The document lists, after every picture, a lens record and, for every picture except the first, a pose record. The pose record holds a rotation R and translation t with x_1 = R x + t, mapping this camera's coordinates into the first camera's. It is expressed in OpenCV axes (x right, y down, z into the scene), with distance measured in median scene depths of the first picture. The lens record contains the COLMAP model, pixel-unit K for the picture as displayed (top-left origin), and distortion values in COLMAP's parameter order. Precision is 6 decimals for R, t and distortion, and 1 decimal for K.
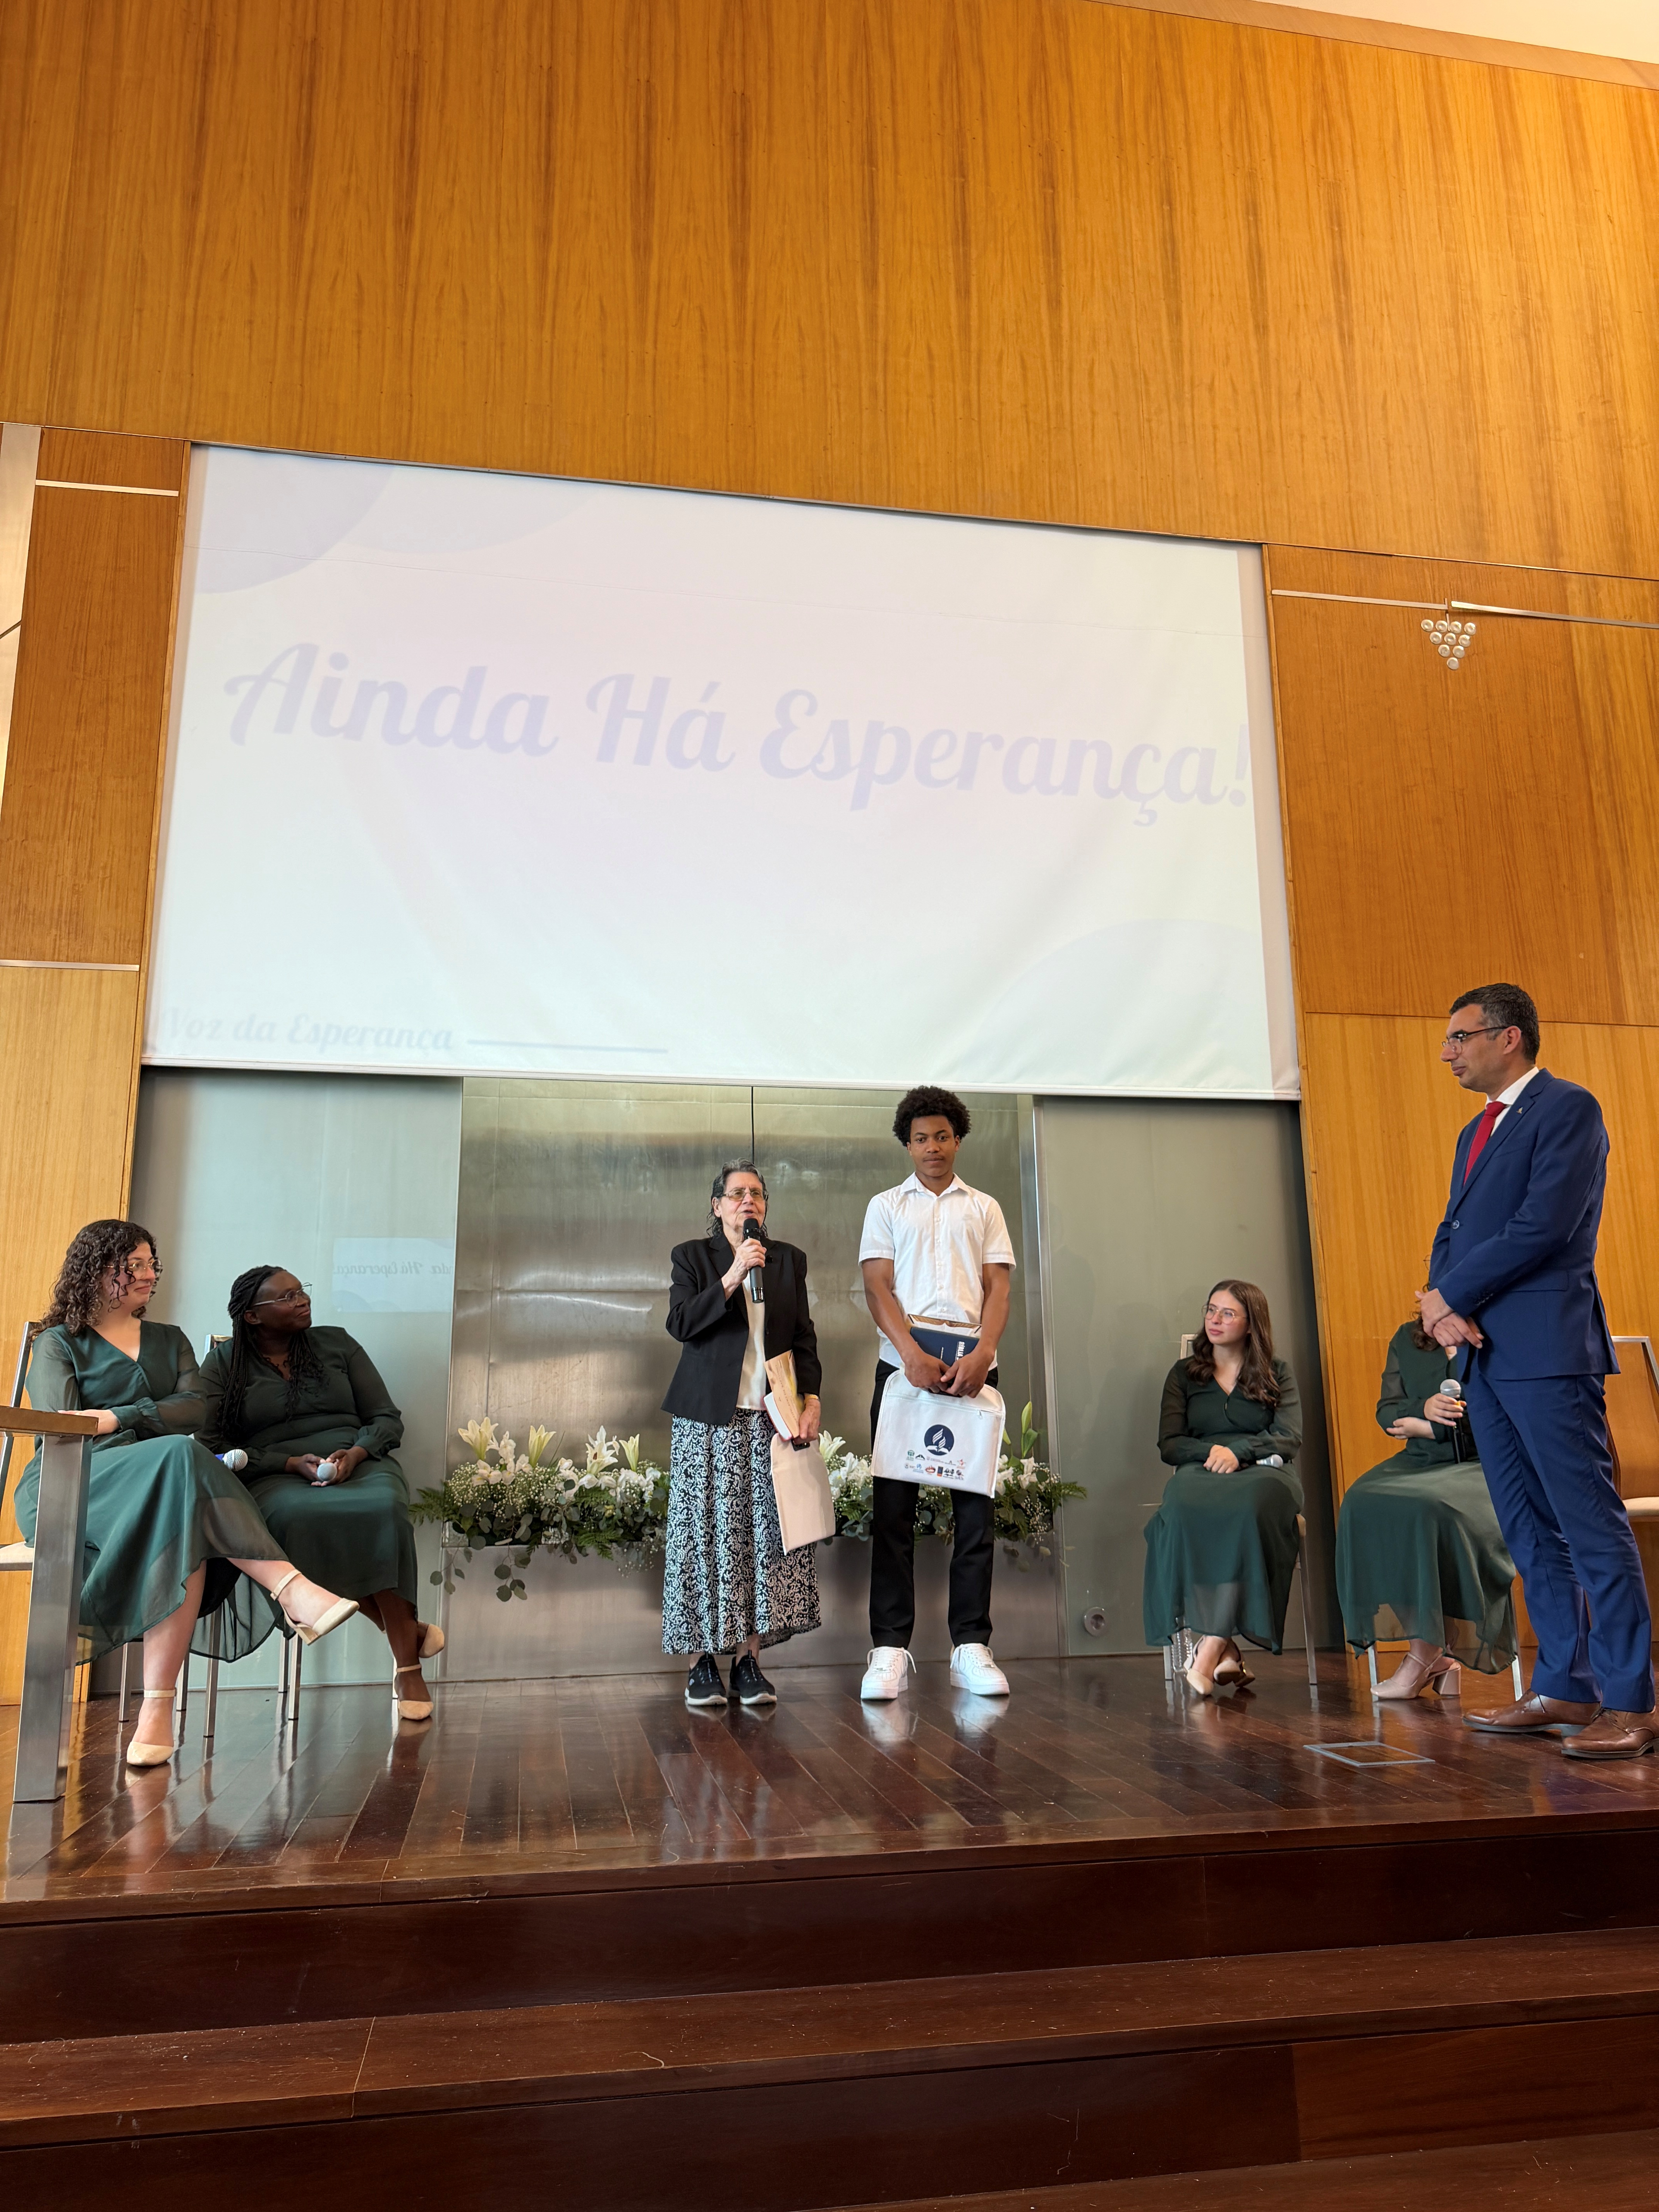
lens RADIAL K [[1577.1, 0, 825.4], [0, 1577.1, 1118.9], [0, 0, 1]] dist [0.016466, -0.020830]
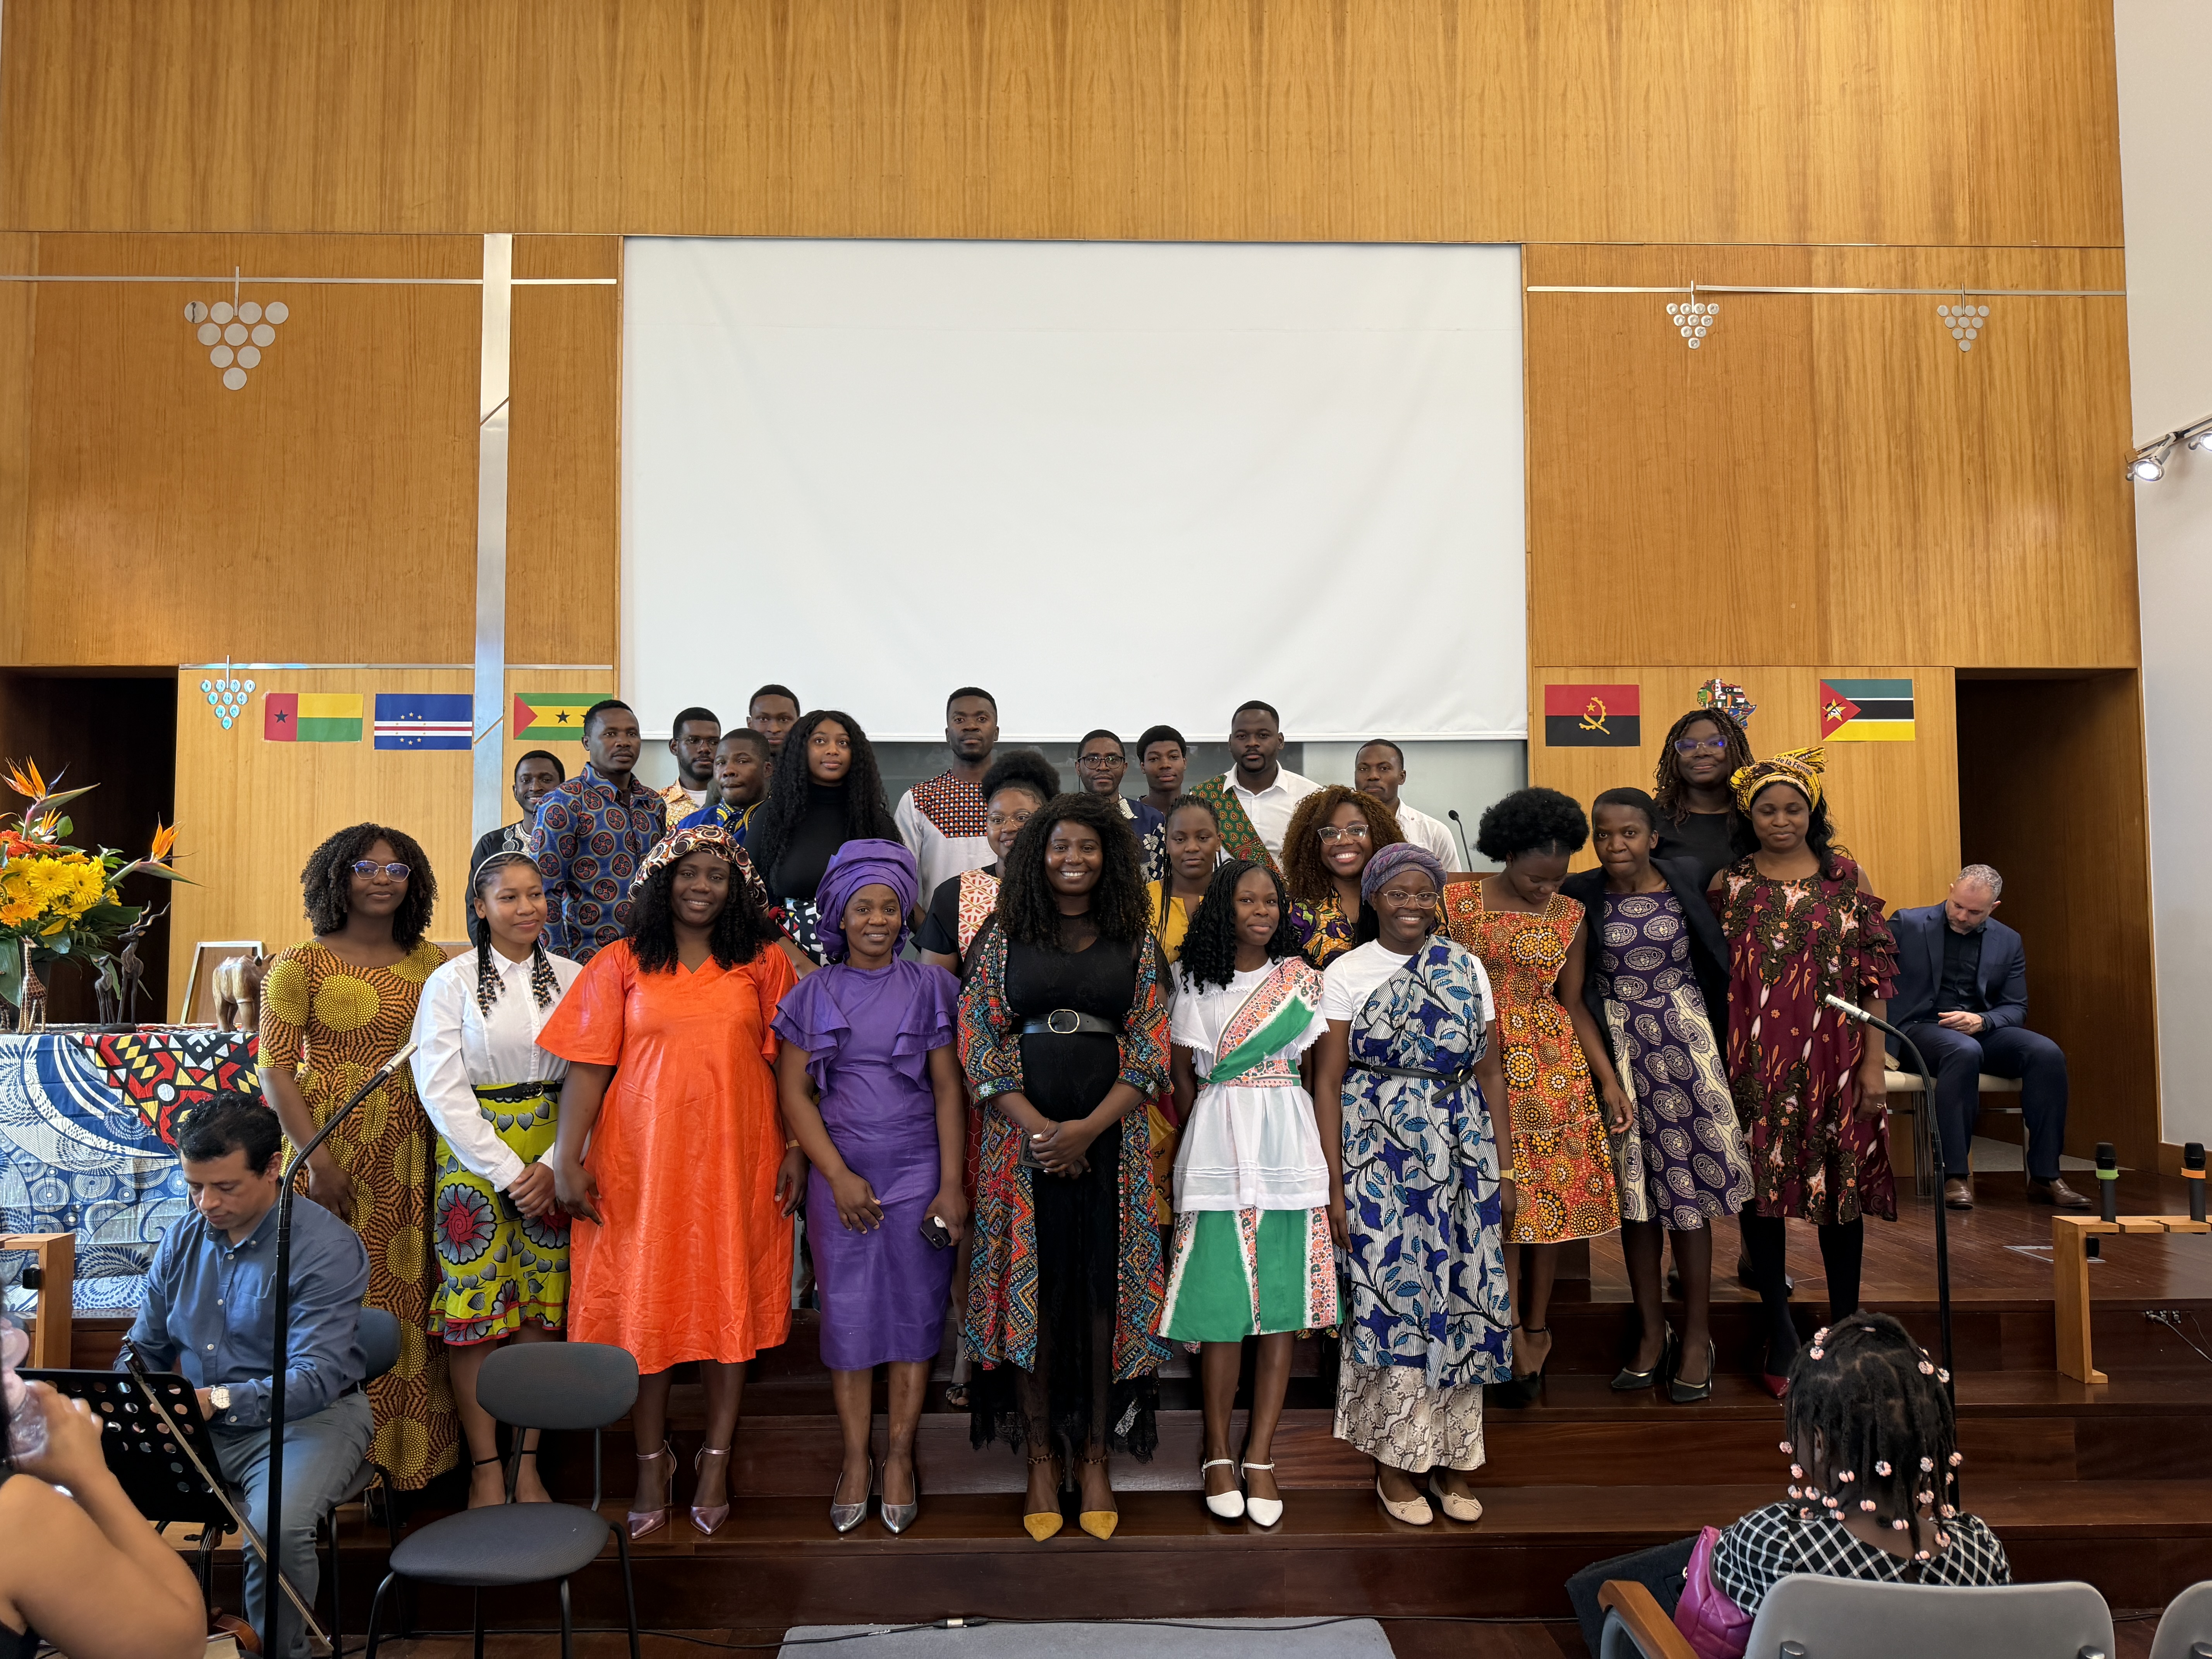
lens RADIAL K [[1577.1, 0, 1108.7], [0, 1577.1, 838.4], [0, 0, 1]] dist [0.016466, -0.020830]
pose [[0.988837, -0.000032, -0.149004, 0.159713], [0.022607, 0.988455, 0.149819, -0.123226], [0.147279, -0.151515, 0.977421, -0.235407]]
